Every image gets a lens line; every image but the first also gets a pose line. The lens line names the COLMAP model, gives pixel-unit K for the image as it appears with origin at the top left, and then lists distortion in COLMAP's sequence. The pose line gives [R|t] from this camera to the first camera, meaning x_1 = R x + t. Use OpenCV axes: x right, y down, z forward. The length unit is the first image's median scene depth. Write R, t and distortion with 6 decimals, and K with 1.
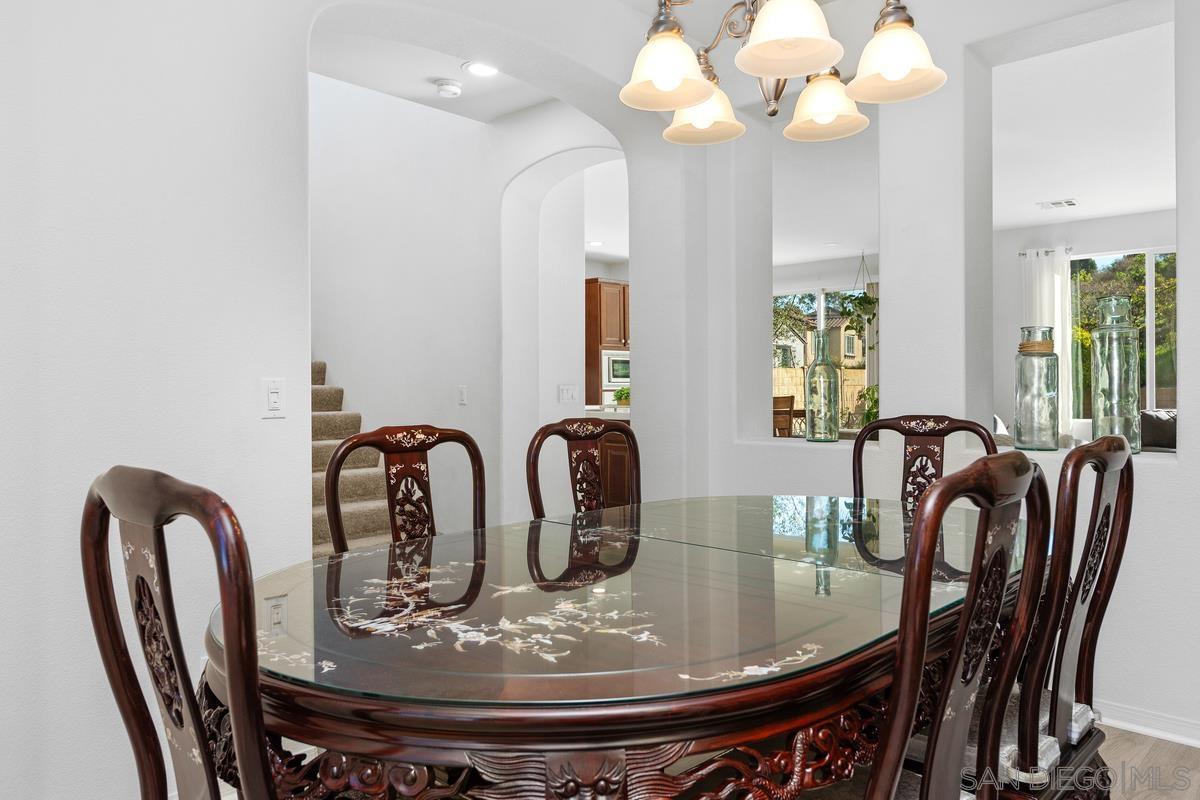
lens RADIAL K [[835.7, 0, 602.3], [0, 835.7, 402.4], [0, 0, 1]] dist [-0.004397, -0.000530]
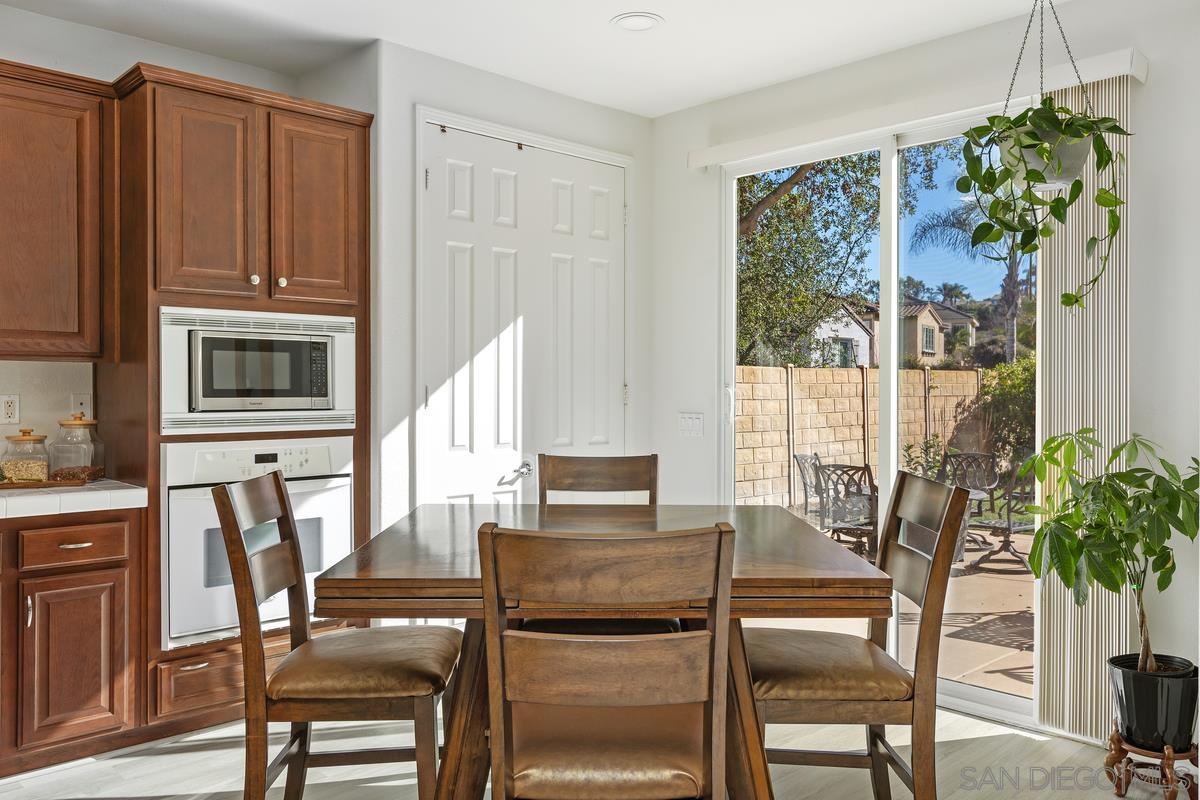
lens RADIAL K [[933.4, 0, 601.1], [0, 933.4, 391.3], [0, 0, 1]] dist [0.007753, -0.005096]
pose [[0.998936, 0.007346, -0.045538, 0.174146], [-0.008001, 0.999867, -0.014234, -0.027803], [0.045427, 0.014583, 0.998861, 0.662264]]
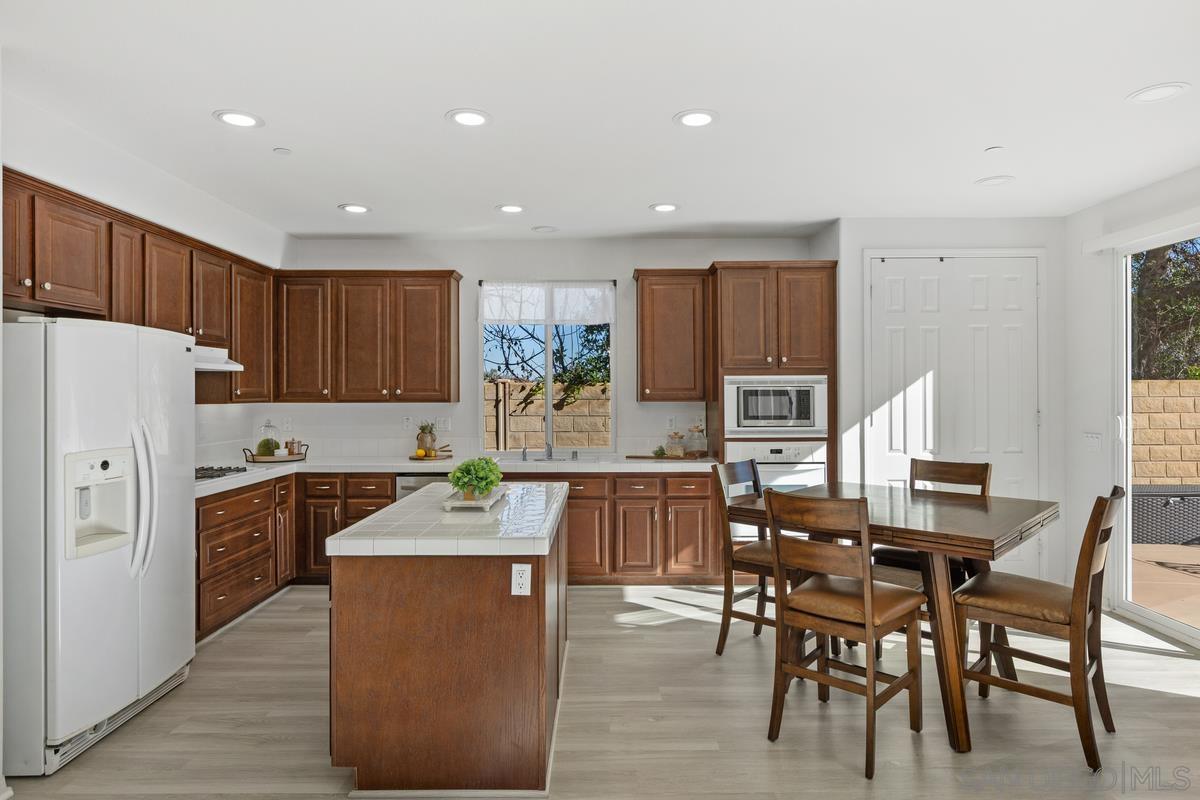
lens RADIAL K [[691.5, 0, 600.8], [0, 691.5, 389.1], [0, 0, 1]] dist [-0.007835, -0.002301]
pose [[0.687949, 0.000981, -0.725758, 0.312199], [-0.013105, 0.999853, -0.011071, -0.045063], [0.725641, 0.017128, 0.687861, 0.567992]]
